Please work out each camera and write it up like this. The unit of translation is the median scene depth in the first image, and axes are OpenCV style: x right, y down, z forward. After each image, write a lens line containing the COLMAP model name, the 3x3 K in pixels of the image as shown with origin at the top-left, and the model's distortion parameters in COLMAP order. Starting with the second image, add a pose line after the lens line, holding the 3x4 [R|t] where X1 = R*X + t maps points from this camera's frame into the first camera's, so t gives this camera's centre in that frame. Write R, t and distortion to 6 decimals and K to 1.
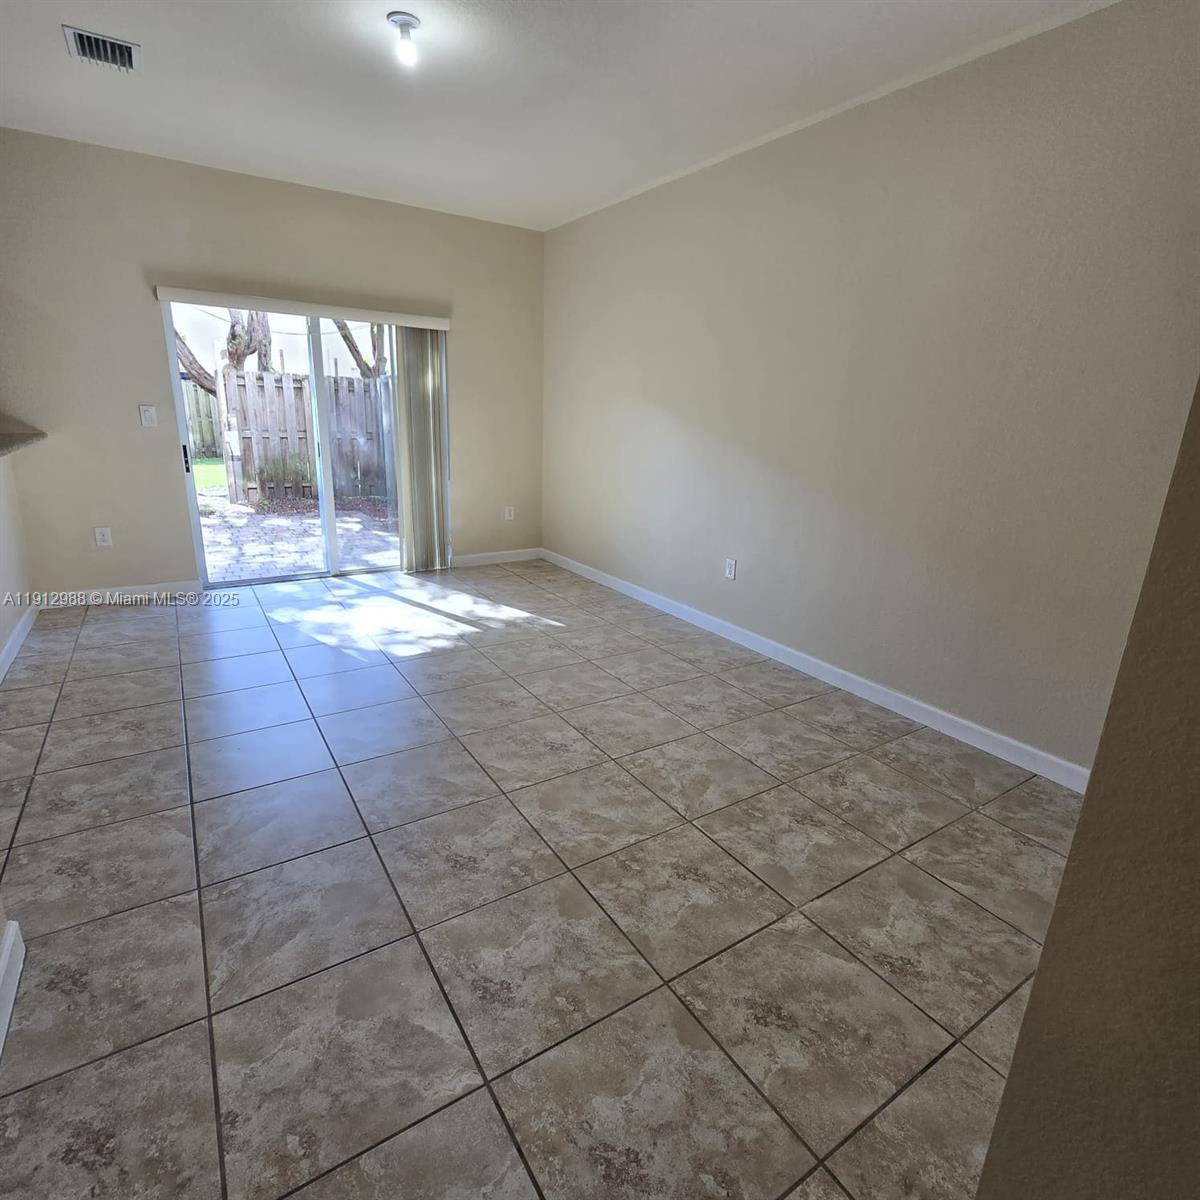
lens RADIAL K [[657.7, 0, 605.4], [0, 657.7, 591.3], [0, 0, 1]] dist [-0.003804, 0.000299]
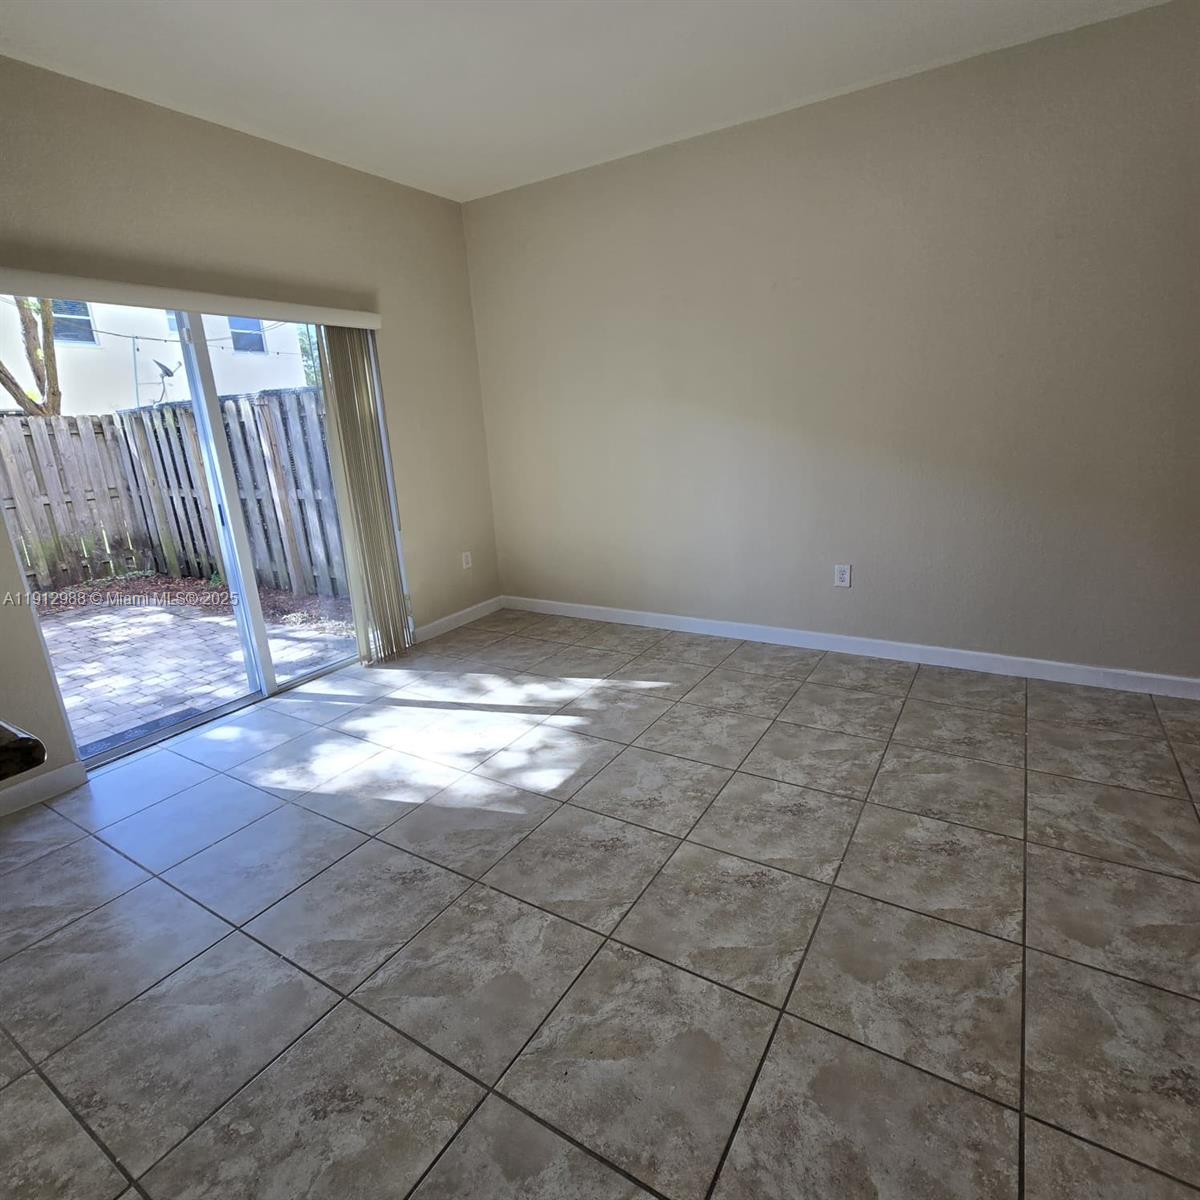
lens RADIAL K [[657.7, 0, 605.8], [0, 657.7, 597.8], [0, 0, 1]] dist [-0.003804, 0.000299]
pose [[0.900156, -0.198577, 0.387667, -0.548571], [0.200080, 0.979083, 0.036940, -0.124669], [-0.386894, 0.044313, 0.921059, 0.372436]]
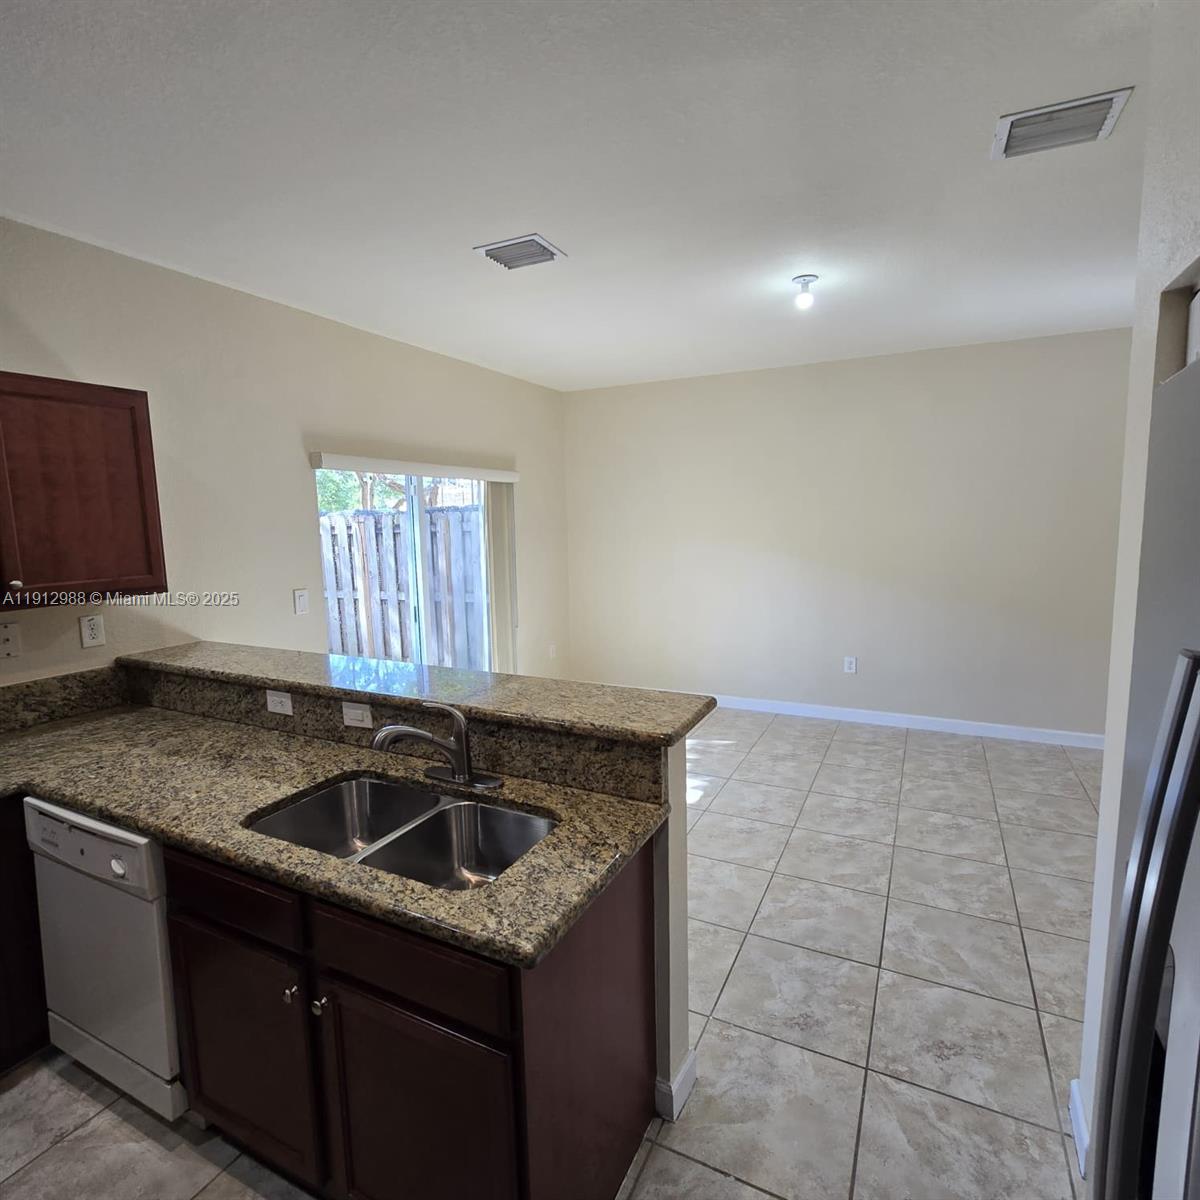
lens RADIAL K [[657.7, 0, 607.2], [0, 657.7, 587.5], [0, 0, 1]] dist [-0.003804, 0.000299]
pose [[0.858652, -0.109826, 0.500655, -1.001029], [0.188098, 0.976142, -0.108468, -0.158818], [-0.476798, 0.187308, 0.858825, 0.140429]]
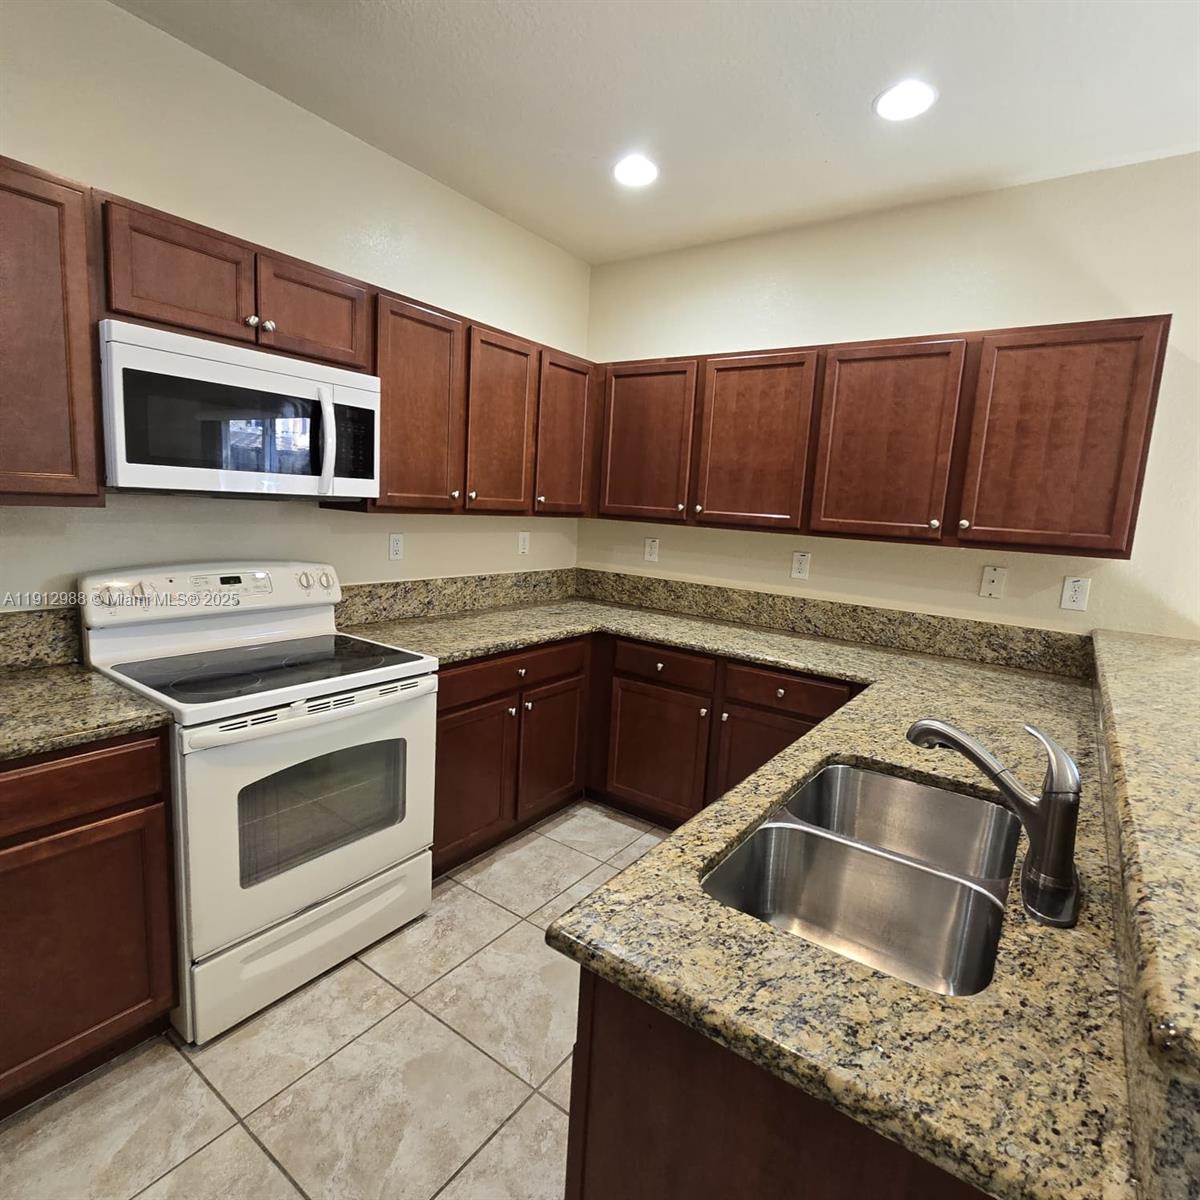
lens RADIAL K [[657.7, 0, 607.1], [0, 657.7, 592.3], [0, 0, 1]] dist [-0.003804, 0.000299]
pose [[0.375187, 0.113942, -0.919920, -0.652534], [-0.295137, 0.955453, -0.002028, -0.152394], [0.878709, 0.272263, 0.392102, 0.365160]]
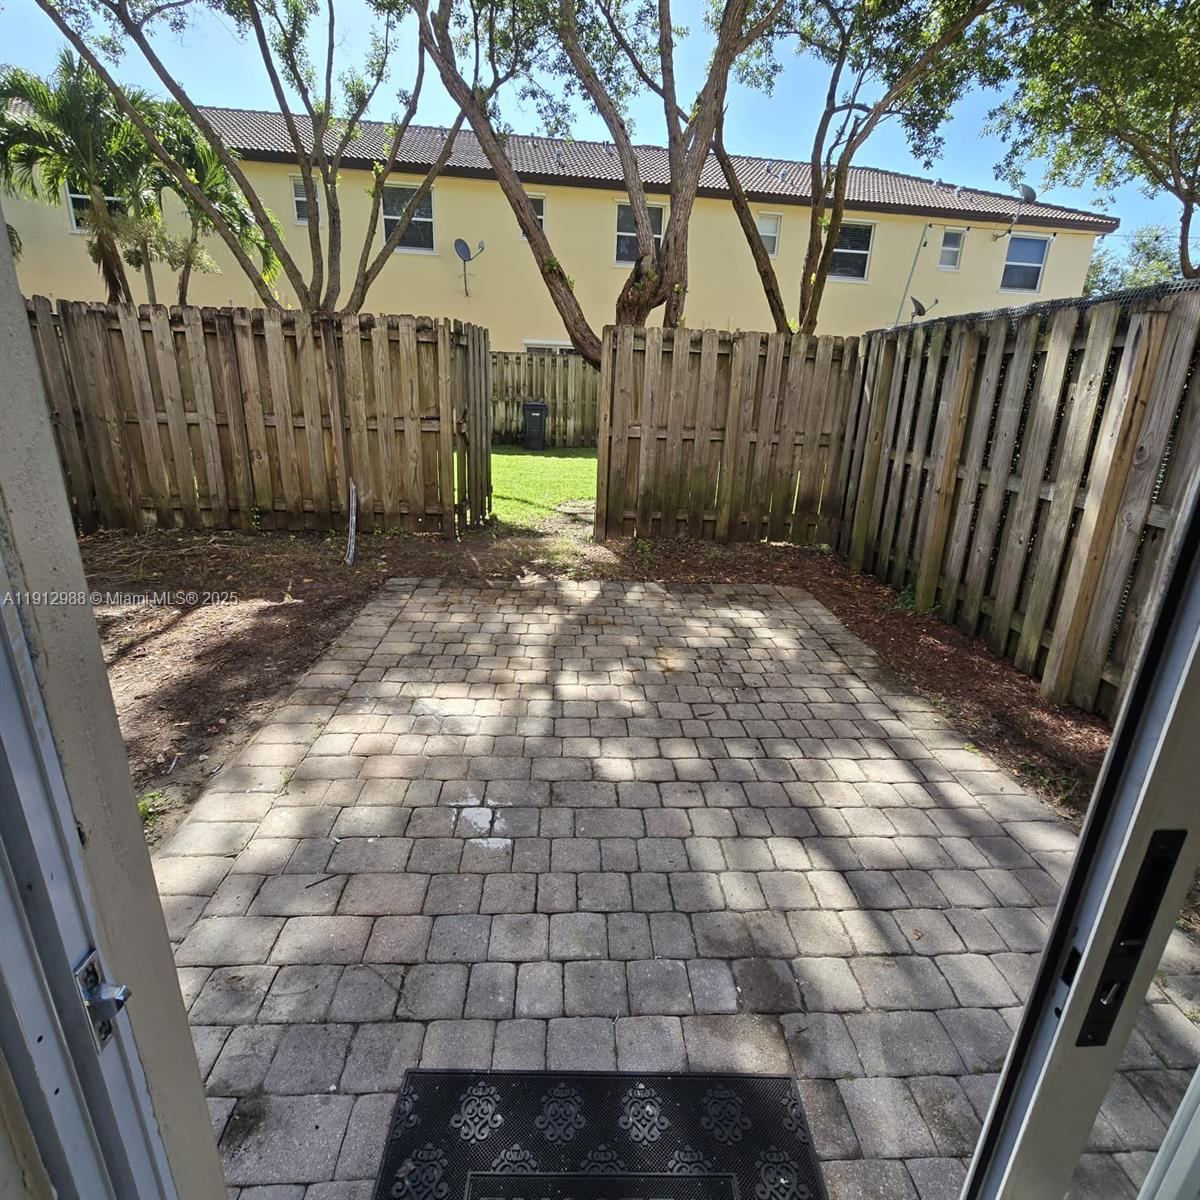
lens RADIAL K [[657.7, 0, 604.8], [0, 657.7, 591.0], [0, 0, 1]] dist [-0.003804, 0.000299]
pose [[0.867336, 0.151101, -0.474233, -0.750873], [-0.139084, 0.988427, 0.060559, -0.369483], [0.477895, 0.013433, 0.878314, 1.314893]]
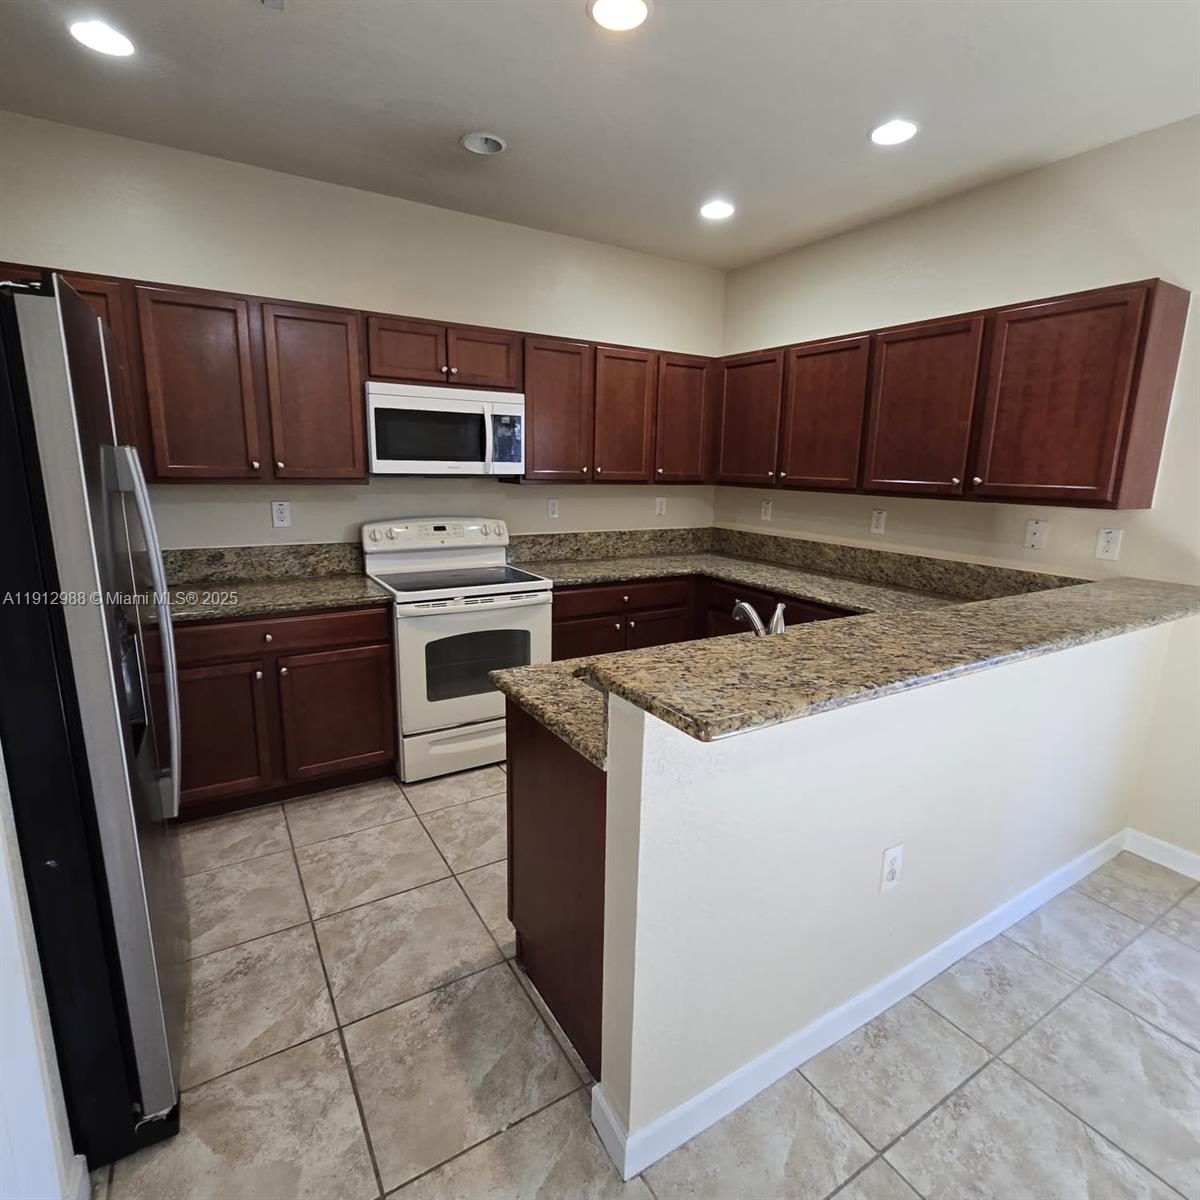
lens RADIAL K [[657.7, 0, 604.6], [0, 657.7, 590.8], [0, 0, 1]] dist [-0.003804, 0.000299]
pose [[-0.022176, 0.156665, -0.987403, -0.335258], [-0.292797, 0.943322, 0.156247, -0.203780], [0.955917, 0.292574, 0.024952, 0.547618]]
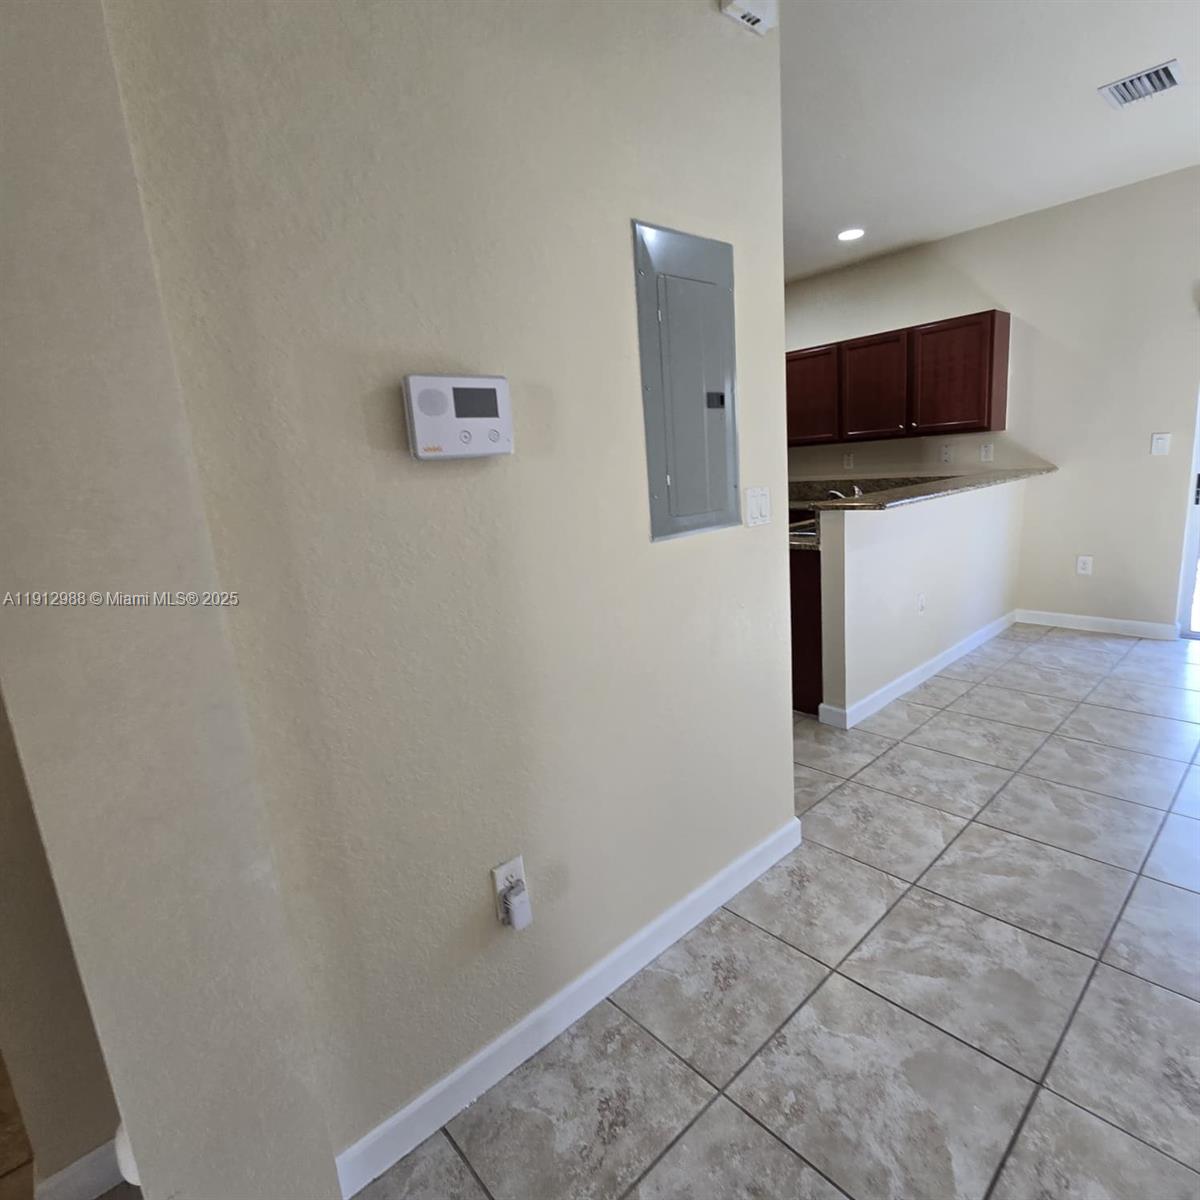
lens RADIAL K [[657.7, 0, 609.1], [0, 657.7, 591.0], [0, 0, 1]] dist [-0.003804, 0.000299]
pose [[0.152497, 0.144734, -0.977649, 0.171412], [-0.186659, 0.975633, 0.115320, -0.030553], [0.970517, 0.164901, 0.175797, 0.136905]]
